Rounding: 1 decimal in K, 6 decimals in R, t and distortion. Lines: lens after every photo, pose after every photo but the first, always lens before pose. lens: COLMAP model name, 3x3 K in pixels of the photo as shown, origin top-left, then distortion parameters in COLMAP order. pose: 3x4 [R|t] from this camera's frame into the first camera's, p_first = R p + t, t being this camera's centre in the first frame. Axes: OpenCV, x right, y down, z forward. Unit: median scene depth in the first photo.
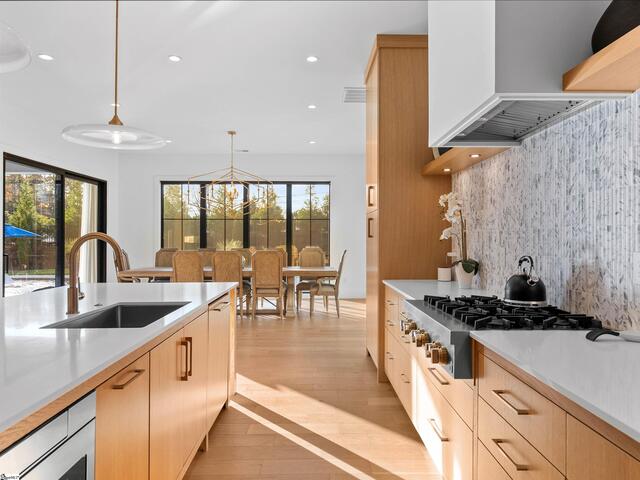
lens RADIAL K [[429.0, 0, 320.0], [0, 429.0, 240.0], [0, 0, 1]] dist [0.000512, 0.000380]
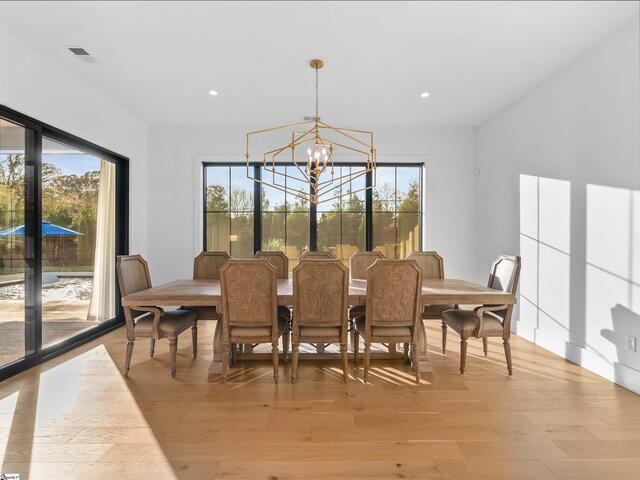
lens RADIAL K [[324.5, 0, 320.0], [0, 324.5, 240.0], [0, 0, 1]] dist [-0.001815, -0.000058]
pose [[0.999858, 0.000448, -0.016842, -0.153166], [-0.000366, 0.999988, 0.004847, -0.001275], [0.016844, -0.004840, 0.999846, 0.427051]]
